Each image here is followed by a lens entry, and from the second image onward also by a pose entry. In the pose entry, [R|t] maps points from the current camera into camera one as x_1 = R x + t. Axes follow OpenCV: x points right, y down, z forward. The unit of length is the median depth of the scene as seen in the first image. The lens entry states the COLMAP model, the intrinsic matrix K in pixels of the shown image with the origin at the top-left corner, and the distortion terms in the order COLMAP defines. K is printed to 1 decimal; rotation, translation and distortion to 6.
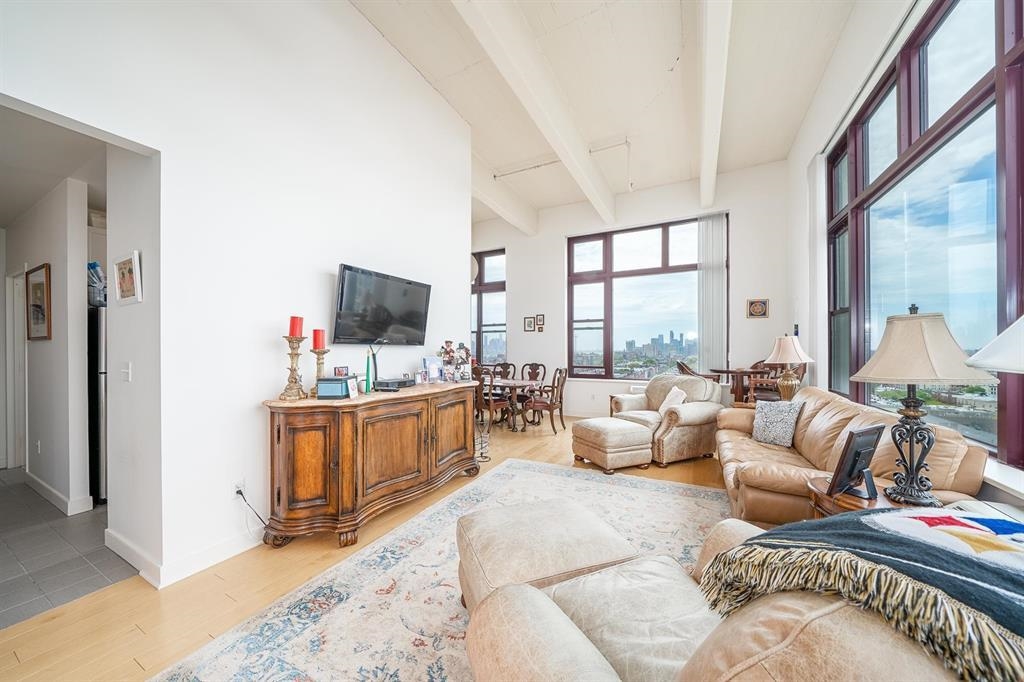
lens RADIAL K [[352.4, 0, 514.6], [0, 352.4, 351.0], [0, 0, 1]] dist [-0.000351, 0.000001]
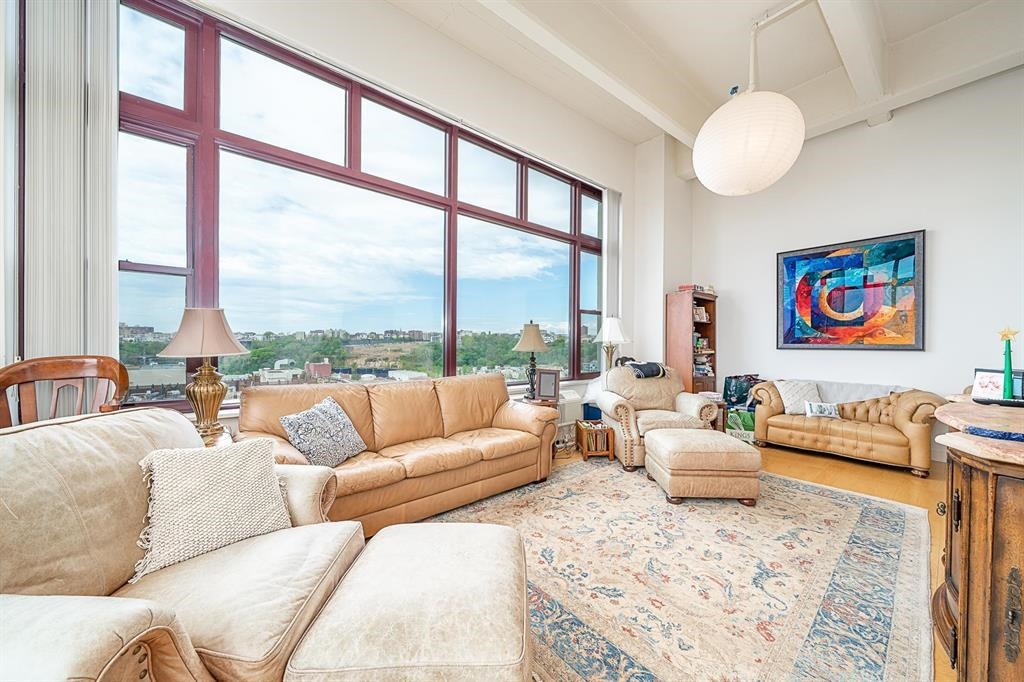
lens RADIAL K [[361.9, 0, 513.9], [0, 361.9, 345.7], [0, 0, 1]] dist [-0.001548, -0.000077]
pose [[-0.921281, -0.005409, 0.388860, 0.053999], [-0.003617, 0.999979, 0.005342, 0.008499], [-0.388880, 0.003515, -0.921282, 0.748227]]
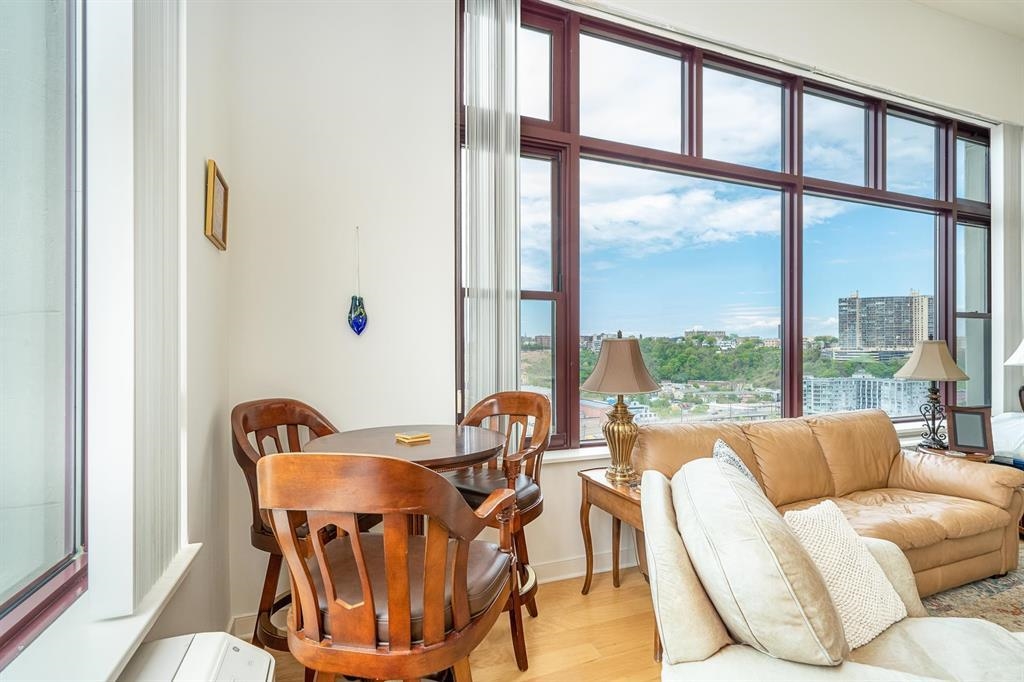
lens RADIAL K [[473.0, 0, 508.5], [0, 473.0, 351.0], [0, 0, 1]] dist [-0.000574, -0.000824]
pose [[-0.741148, 0.004300, 0.671328, 0.244140], [0.004126, 0.999990, -0.001849, -0.011716], [-0.671329, 0.001400, -0.741158, 0.900677]]
